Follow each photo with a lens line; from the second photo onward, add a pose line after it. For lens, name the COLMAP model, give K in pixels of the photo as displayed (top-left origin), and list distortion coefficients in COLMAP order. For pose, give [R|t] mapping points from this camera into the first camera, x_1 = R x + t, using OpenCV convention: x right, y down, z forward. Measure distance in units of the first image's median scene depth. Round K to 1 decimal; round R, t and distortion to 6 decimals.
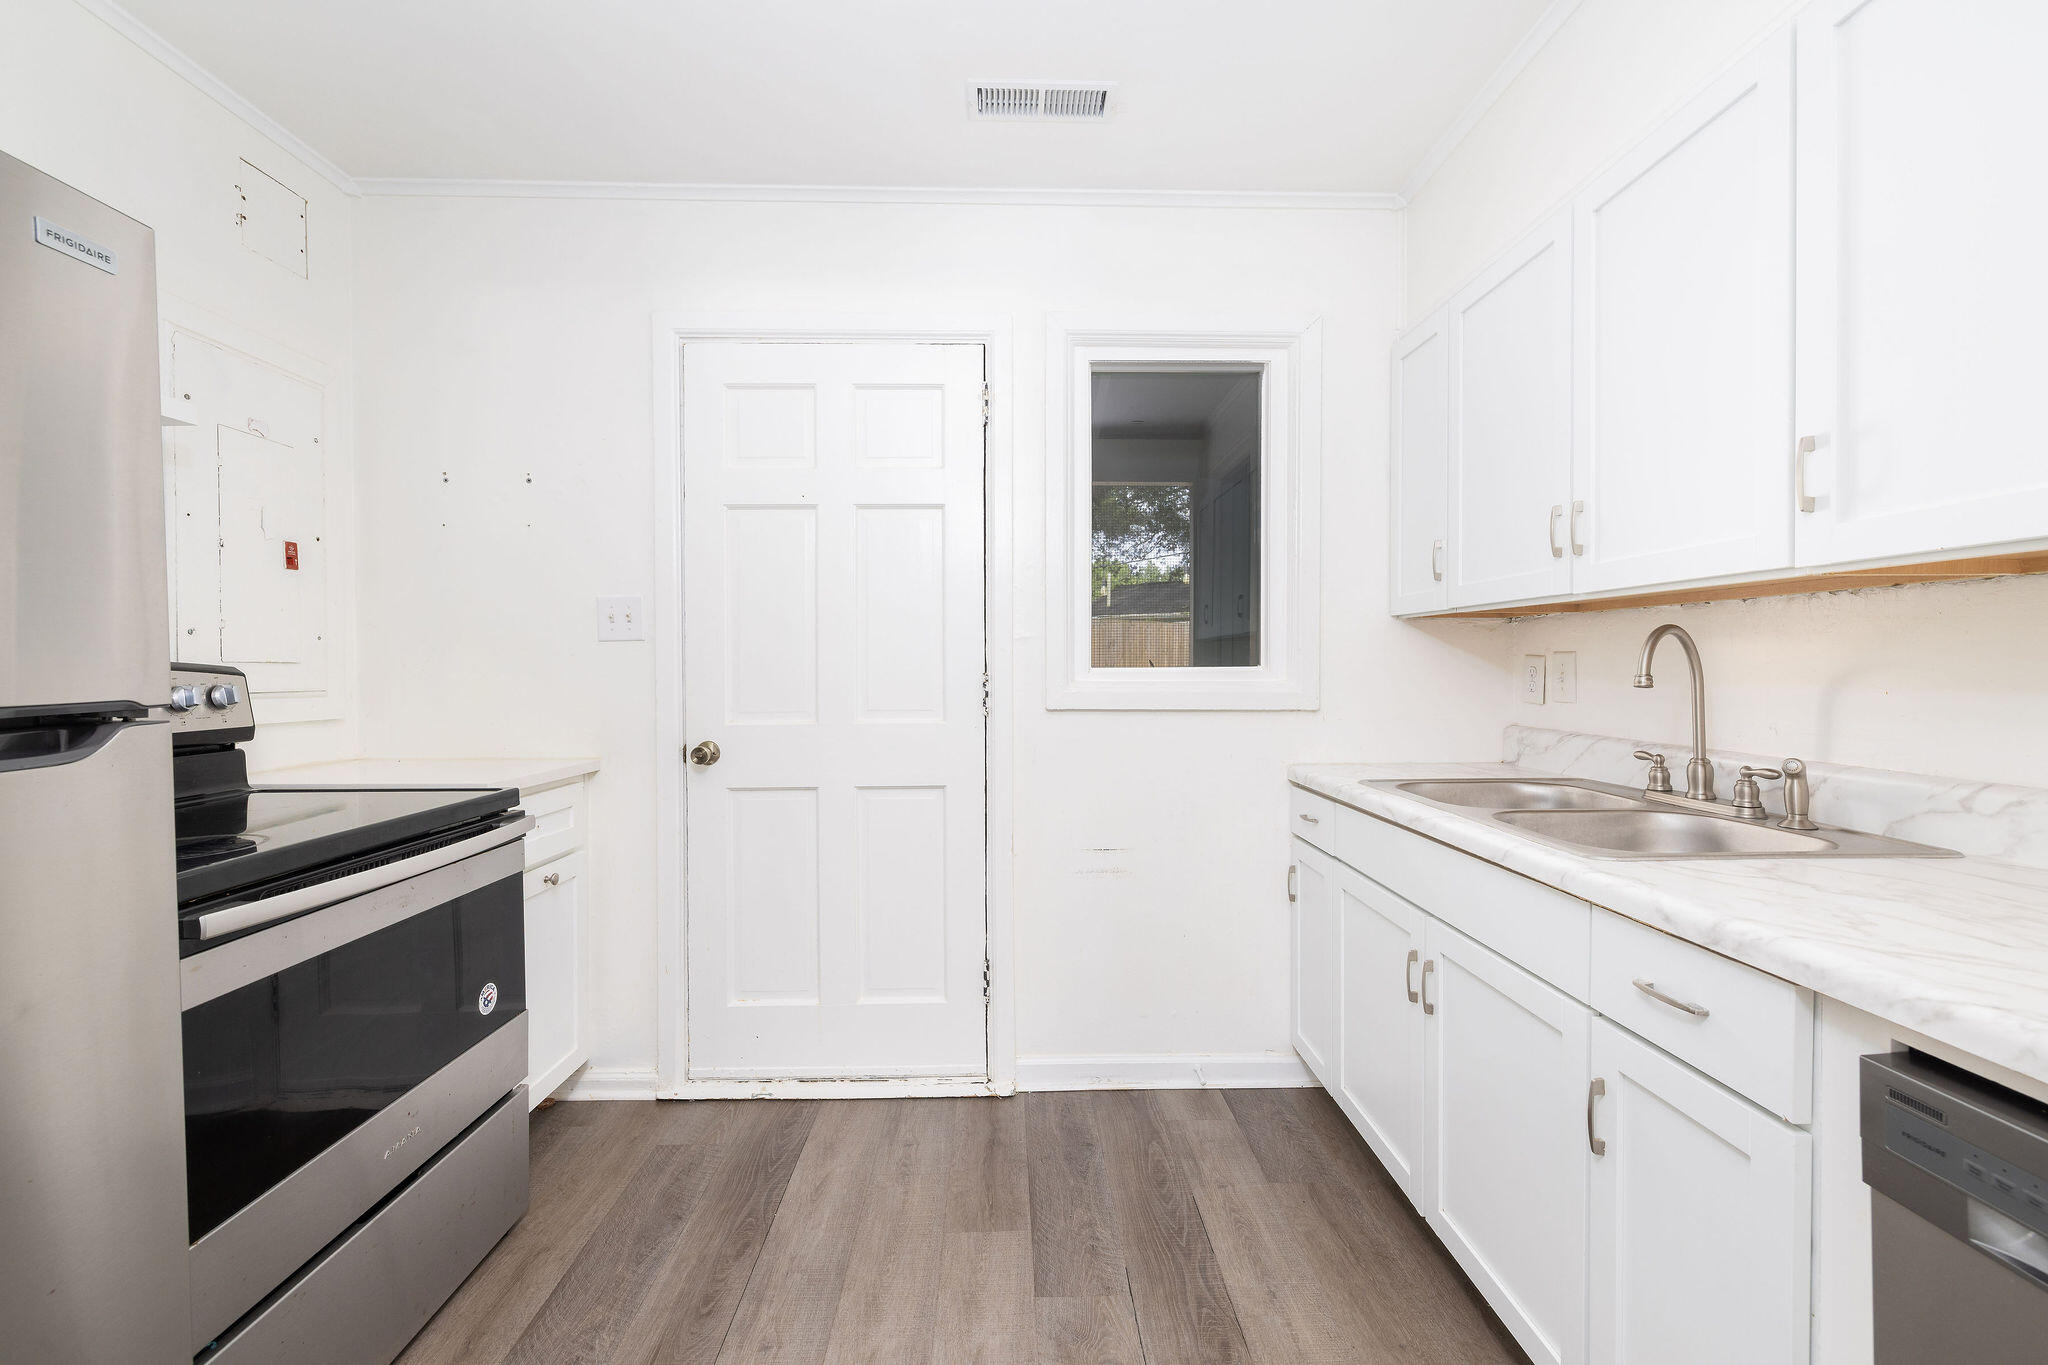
lens RADIAL K [[874.1, 0, 1028.0], [0, 874.1, 675.2], [0, 0, 1]] dist [0.000760, -0.000714]
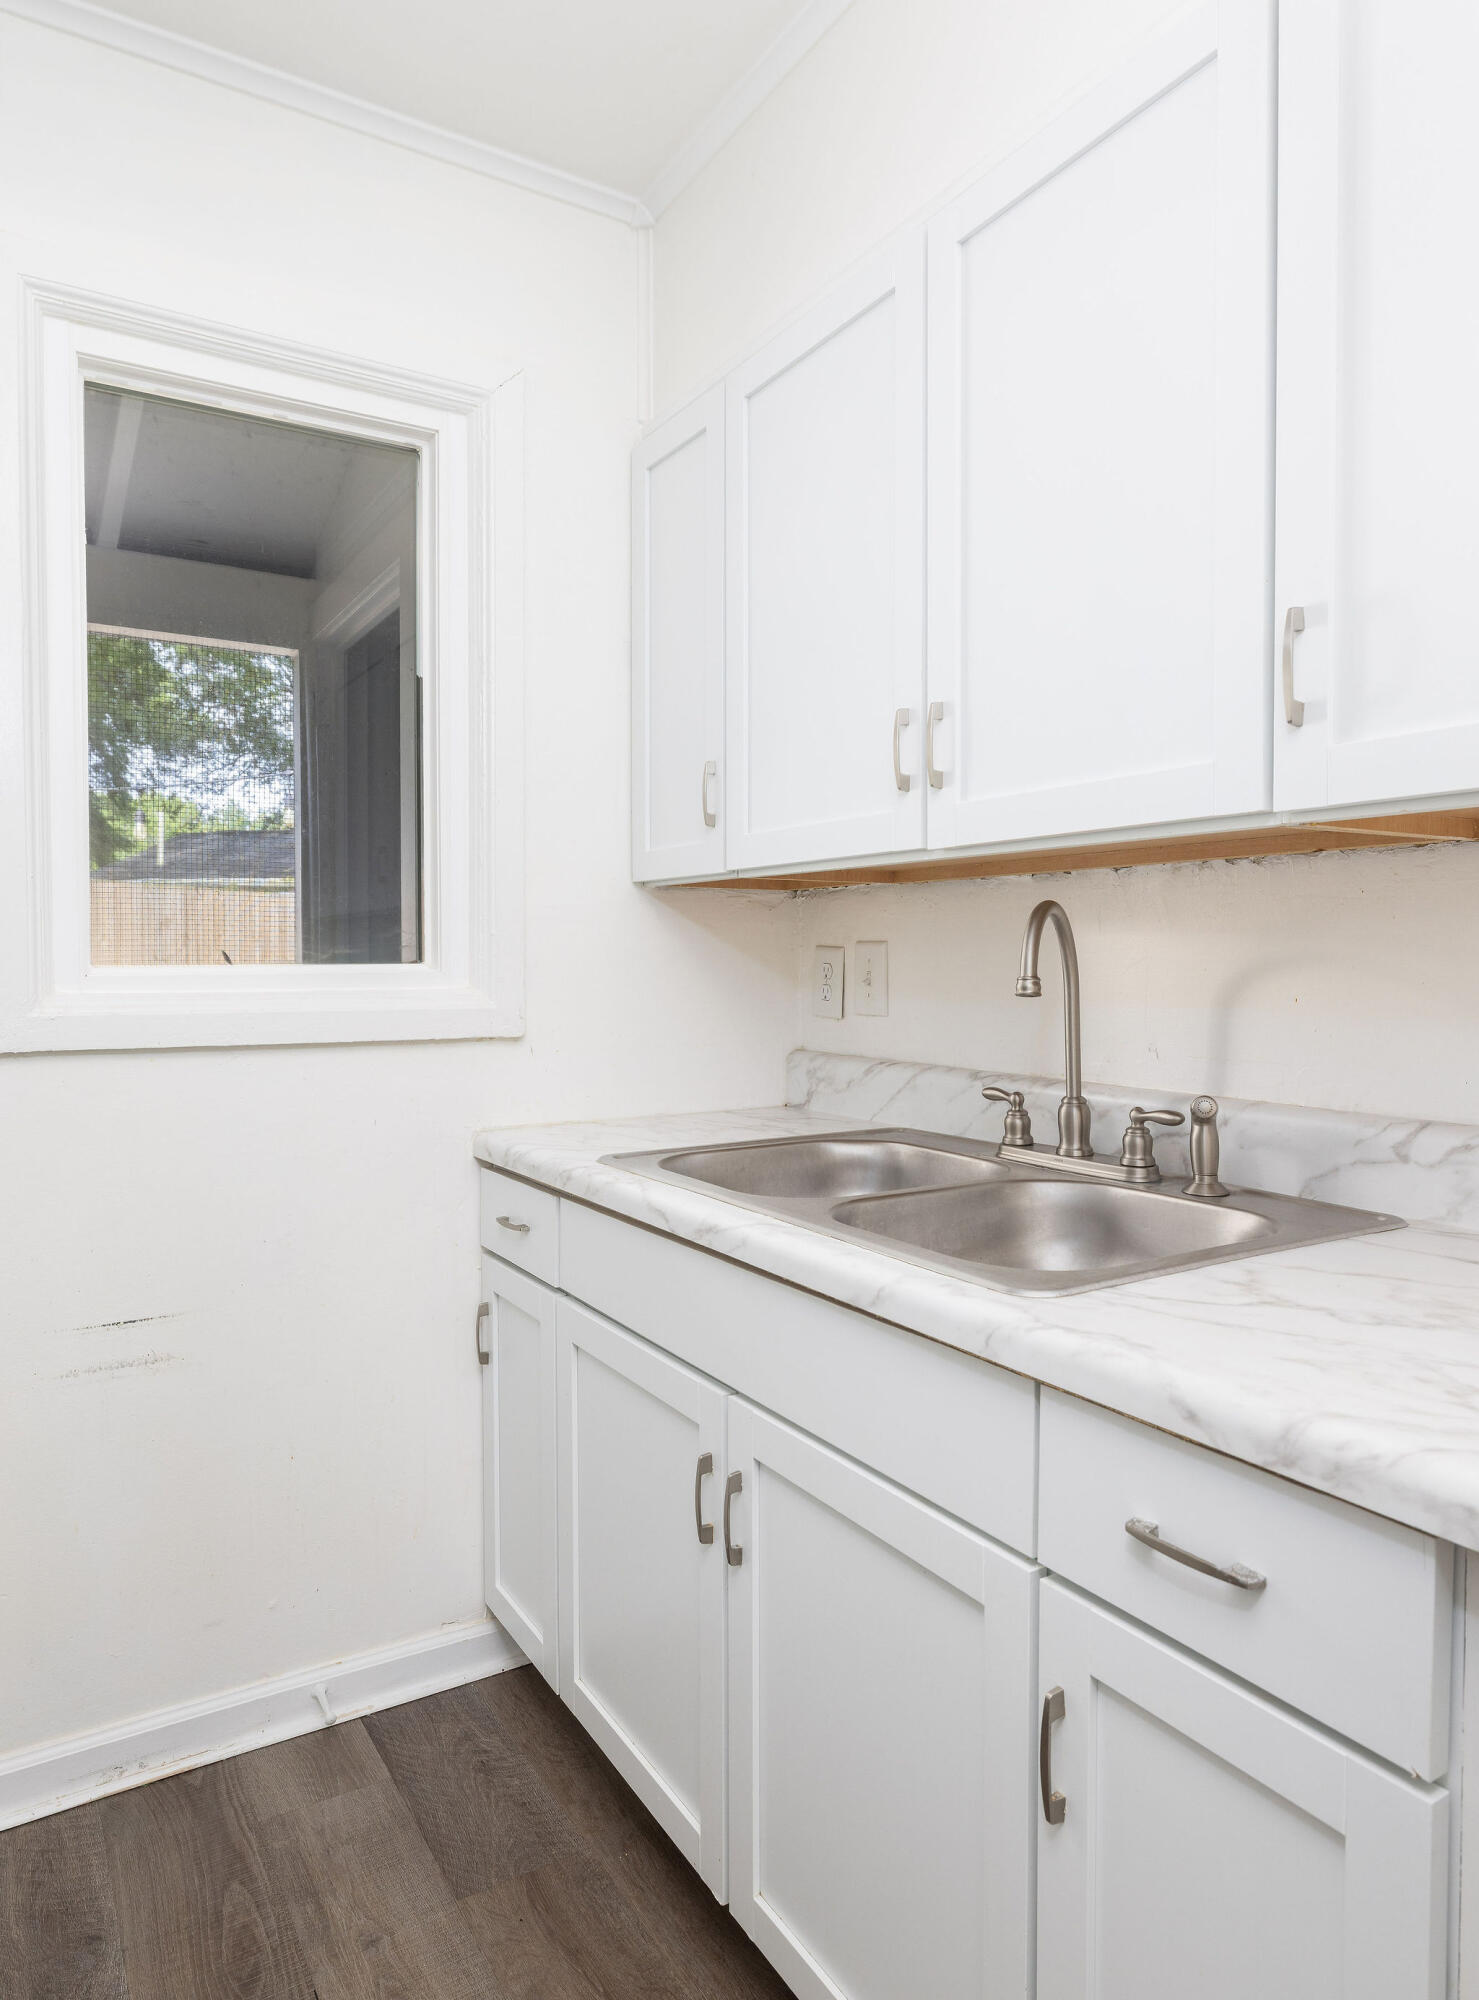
lens RADIAL K [[1213.2, 0, 741.9], [0, 1213.2, 986.3], [0, 0, 1]] dist [-0.001115, 0.000384]
pose [[0.860730, -0.012412, 0.508910, 0.050061], [0.006689, 0.999892, 0.013074, -0.005269], [-0.509017, -0.007849, 0.860721, 0.265185]]
